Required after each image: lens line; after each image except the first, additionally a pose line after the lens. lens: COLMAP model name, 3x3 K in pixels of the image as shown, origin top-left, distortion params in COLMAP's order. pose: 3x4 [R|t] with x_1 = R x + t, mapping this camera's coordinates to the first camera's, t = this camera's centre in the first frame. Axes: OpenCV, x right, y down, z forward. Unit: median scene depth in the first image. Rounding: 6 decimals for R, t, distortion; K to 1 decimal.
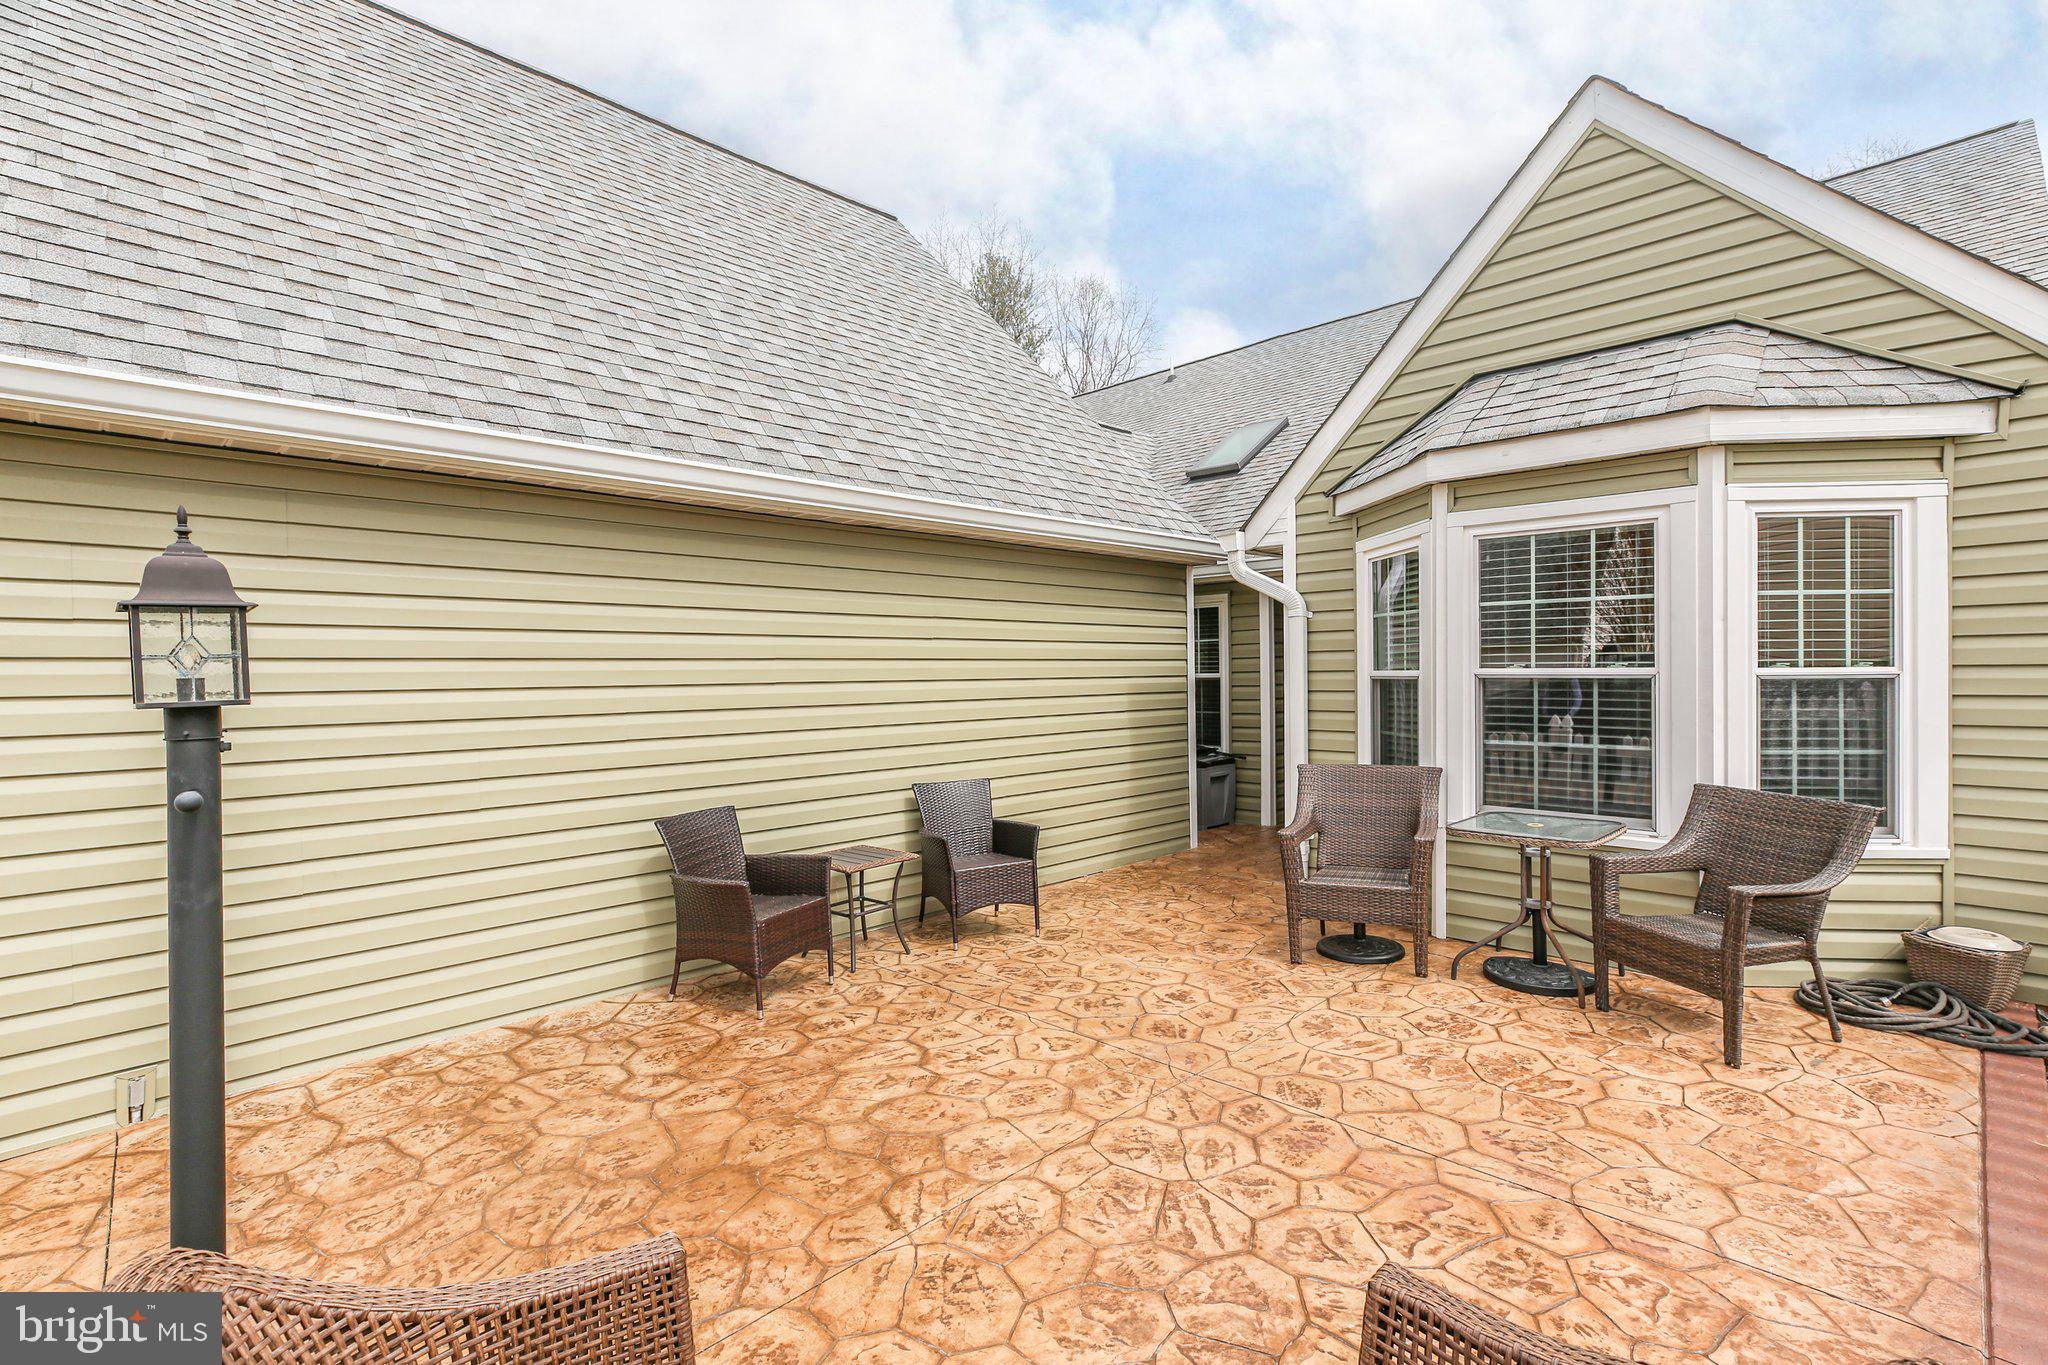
lens RADIAL K [[942.2, 0, 1036.4], [0, 942.2, 678.6], [0, 0, 1]] dist [-0.008705, -0.000149]
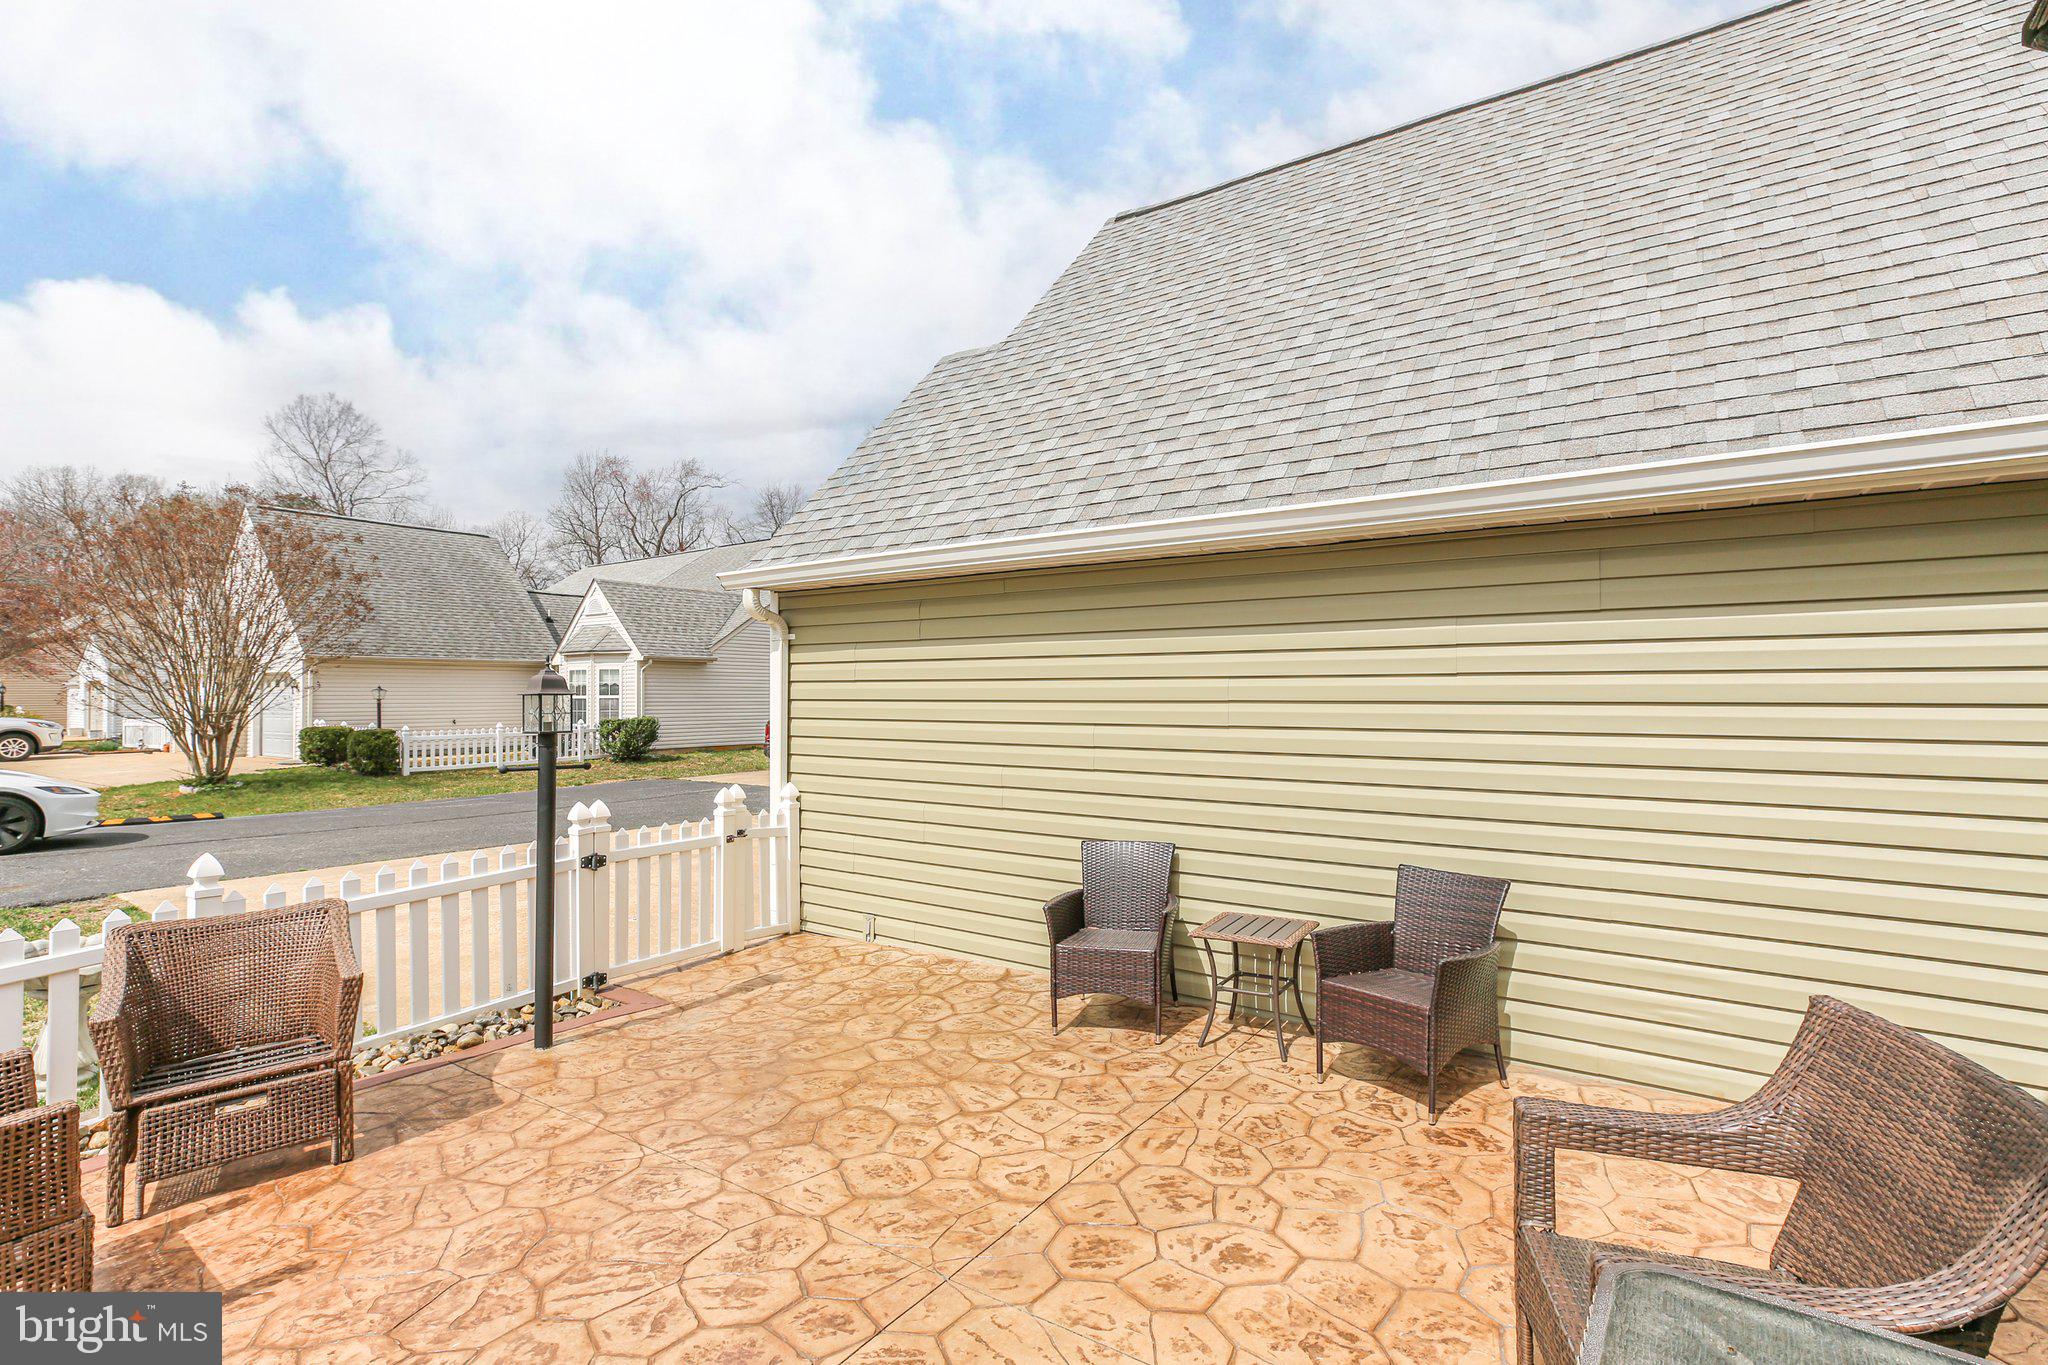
lens RADIAL K [[959.8, 0, 1030.2], [0, 959.8, 682.0], [0, 0, 1]] dist [-0.030064, 0.018856]
pose [[0.170323, 0.002549, -0.985385, 0.784751], [-0.005054, 0.999986, 0.001714, -0.038936], [0.985375, 0.004688, 0.170333, 0.807895]]
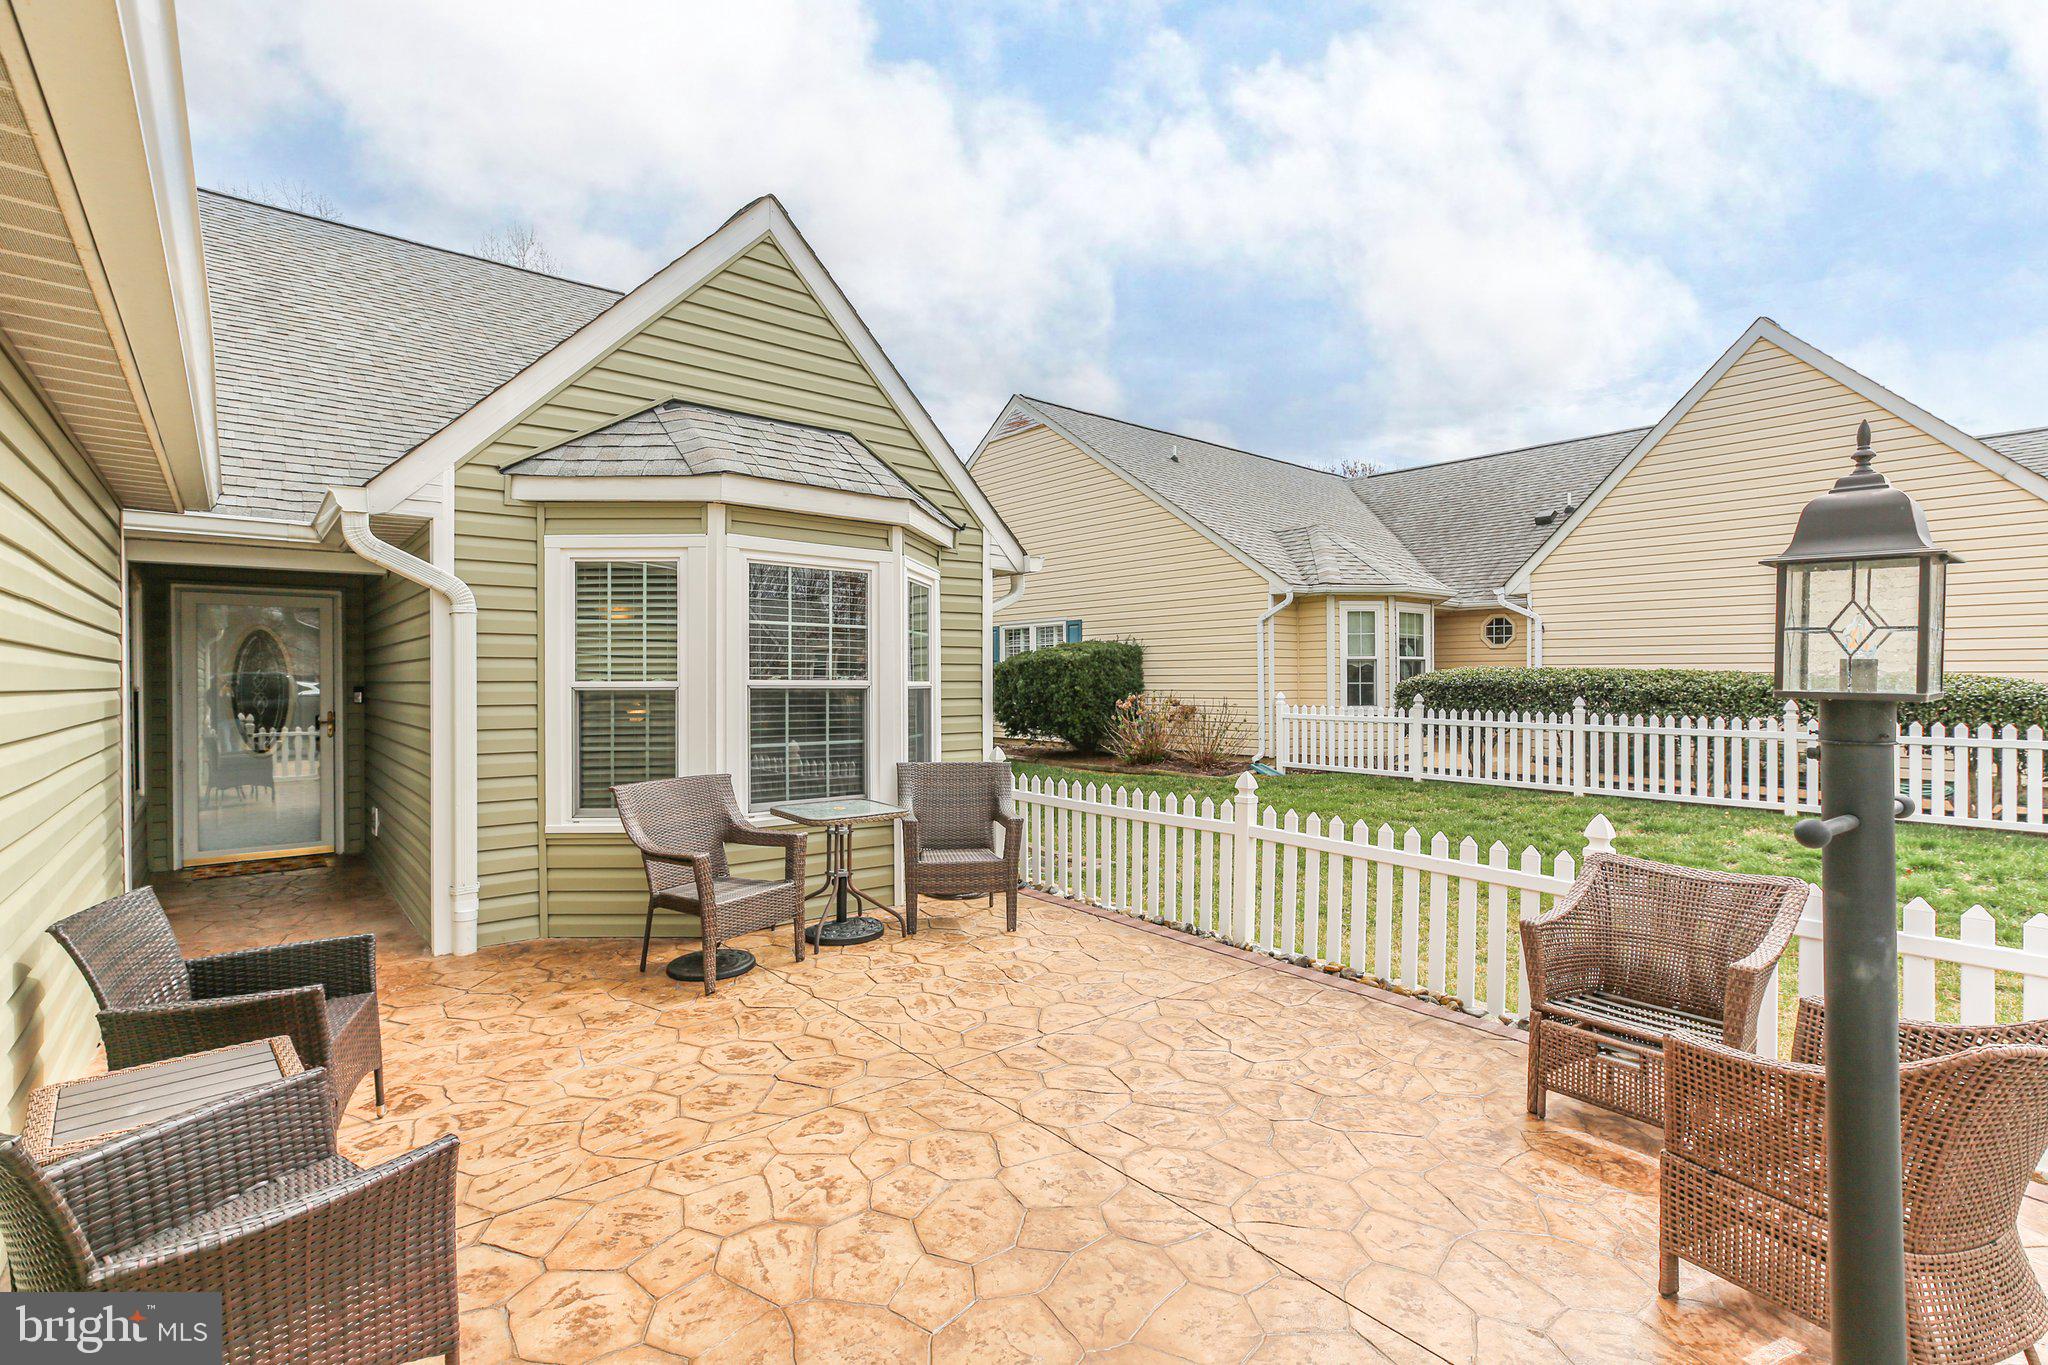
lens RADIAL K [[959.8, 0, 1030.2], [0, 959.8, 682.0], [0, 0, 1]] dist [-0.030064, 0.018856]
pose [[0.085123, 0.011250, 0.996307, -0.747064], [0.007762, 0.999898, -0.011954, 0.009244], [-0.996340, 0.008751, 0.085027, 0.700651]]
